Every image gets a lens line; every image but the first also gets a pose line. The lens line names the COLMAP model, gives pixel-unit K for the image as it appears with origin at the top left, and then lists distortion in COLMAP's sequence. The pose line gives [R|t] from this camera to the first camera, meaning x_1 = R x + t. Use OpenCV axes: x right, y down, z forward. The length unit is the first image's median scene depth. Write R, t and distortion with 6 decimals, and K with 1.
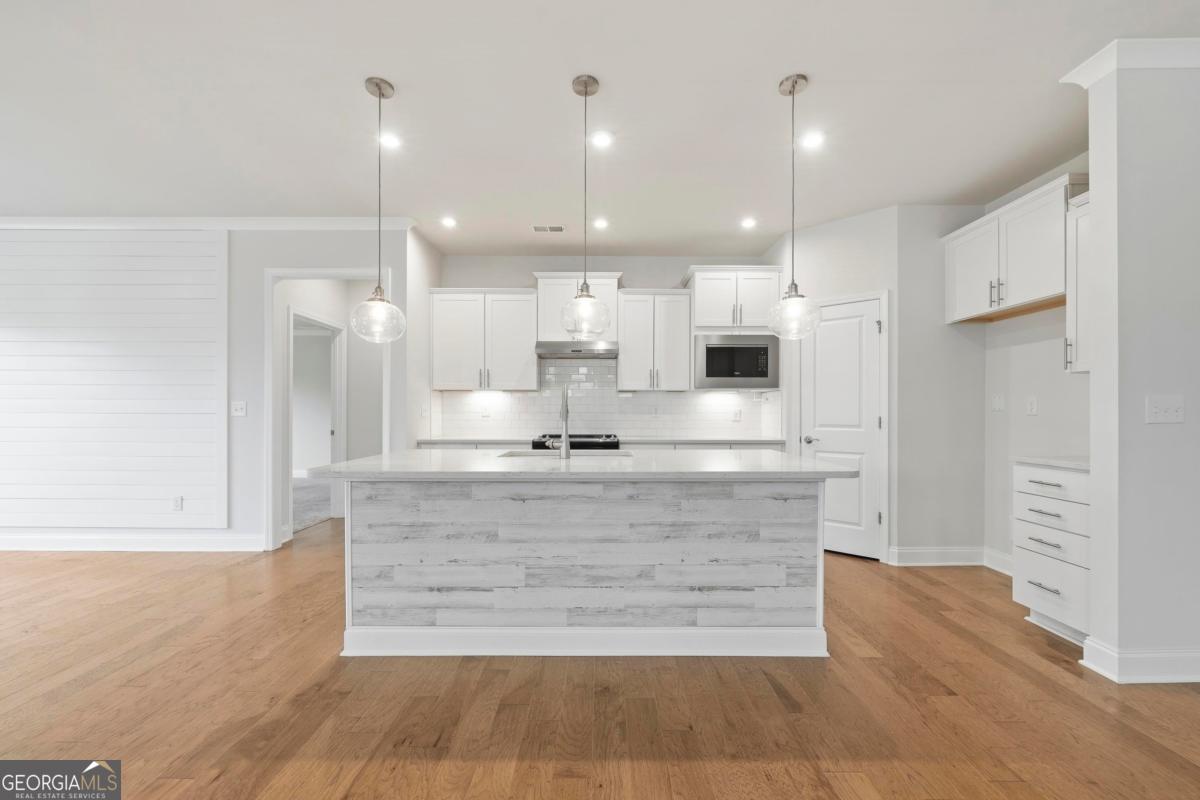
lens RADIAL K [[478.9, 0, 600.6], [0, 478.9, 411.3], [0, 0, 1]] dist [-0.001577, -0.000049]
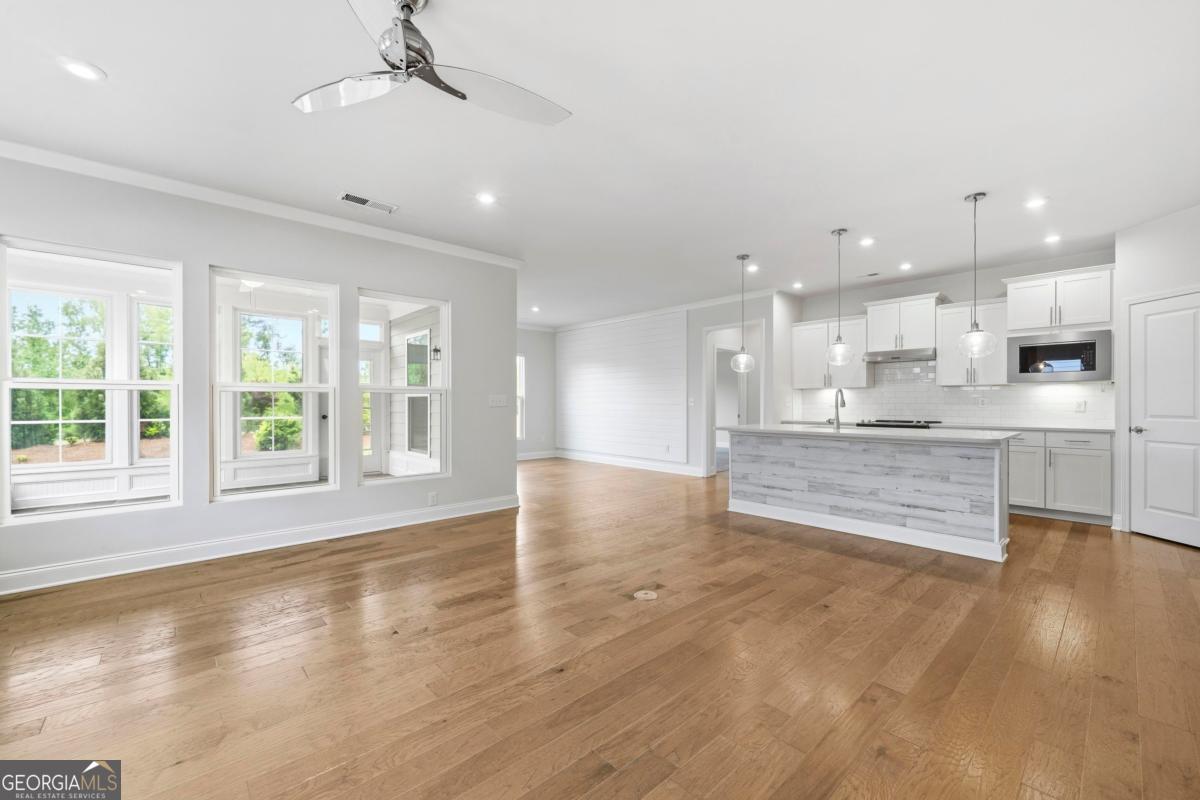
lens RADIAL K [[478.9, 0, 600.6], [0, 478.9, 411.3], [0, 0, 1]] dist [-0.001577, -0.000049]
pose [[0.670824, 0.010646, -0.741540, 0.735758], [0.003093, 0.999848, 0.017152, -0.003375], [0.741610, -0.013800, 0.670690, -0.970107]]
